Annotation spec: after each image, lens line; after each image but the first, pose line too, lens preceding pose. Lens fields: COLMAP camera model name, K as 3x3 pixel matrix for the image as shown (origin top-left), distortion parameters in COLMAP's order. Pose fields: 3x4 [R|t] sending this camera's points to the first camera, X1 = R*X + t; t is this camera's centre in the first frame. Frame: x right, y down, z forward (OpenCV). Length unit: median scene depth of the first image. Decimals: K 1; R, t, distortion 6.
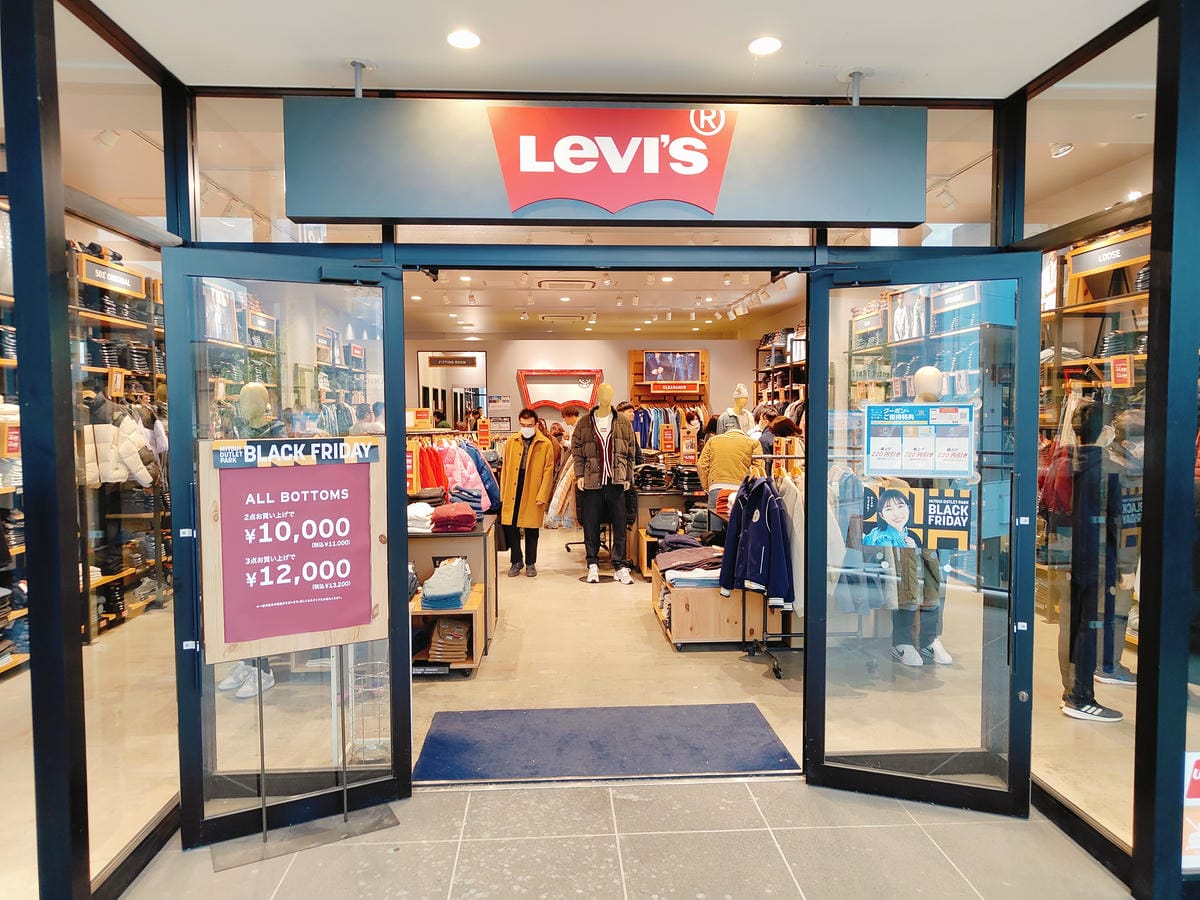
lens RADIAL K [[843.0, 0, 605.1], [0, 843.0, 451.1], [0, 0, 1]] dist [0.008256, 0.003484]
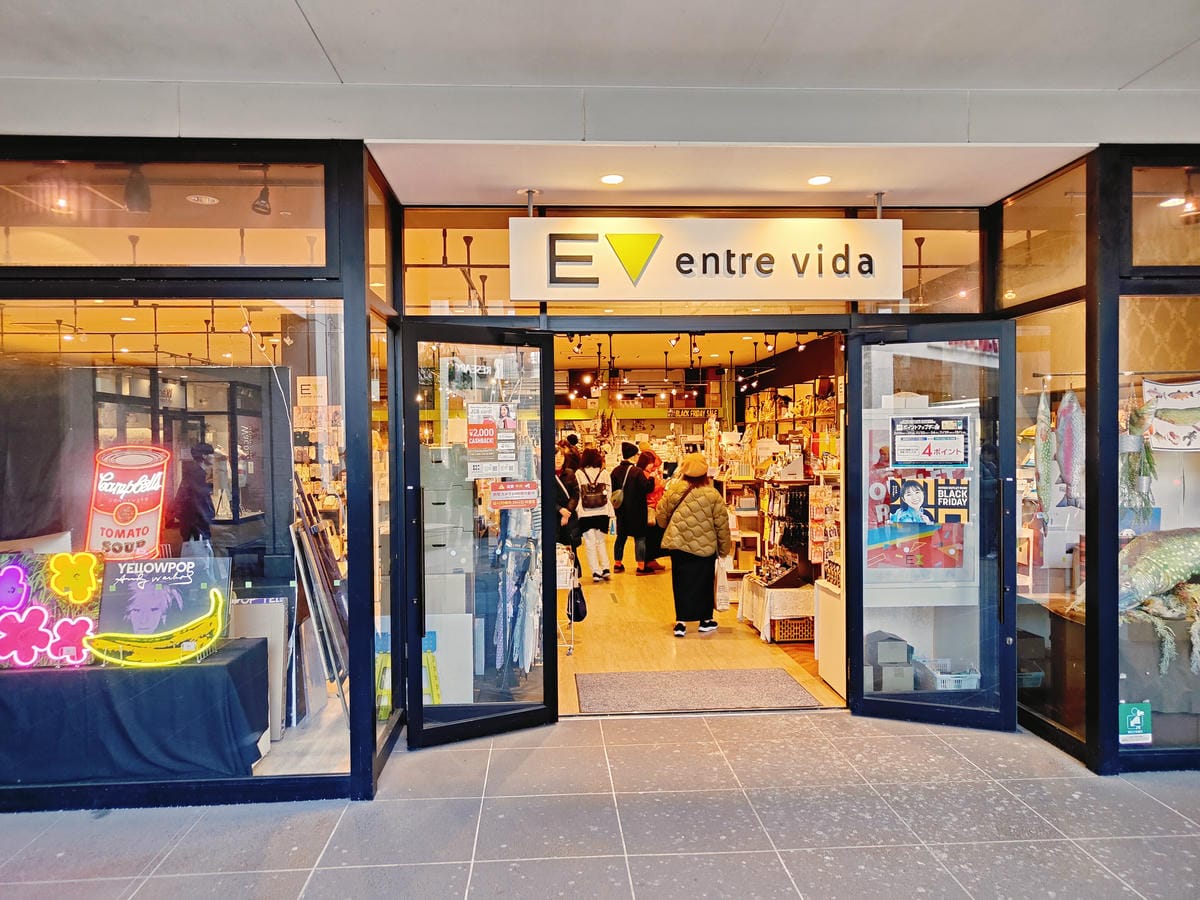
lens RADIAL K [[843.0, 0, 594.2], [0, 843.0, 450.6], [0, 0, 1]] dist [0.008256, 0.003484]
pose [[0.999955, -0.004862, -0.008207, -0.164835], [0.004577, 0.999395, -0.034470, 0.025114], [0.008369, 0.034431, 0.999372, -0.382328]]
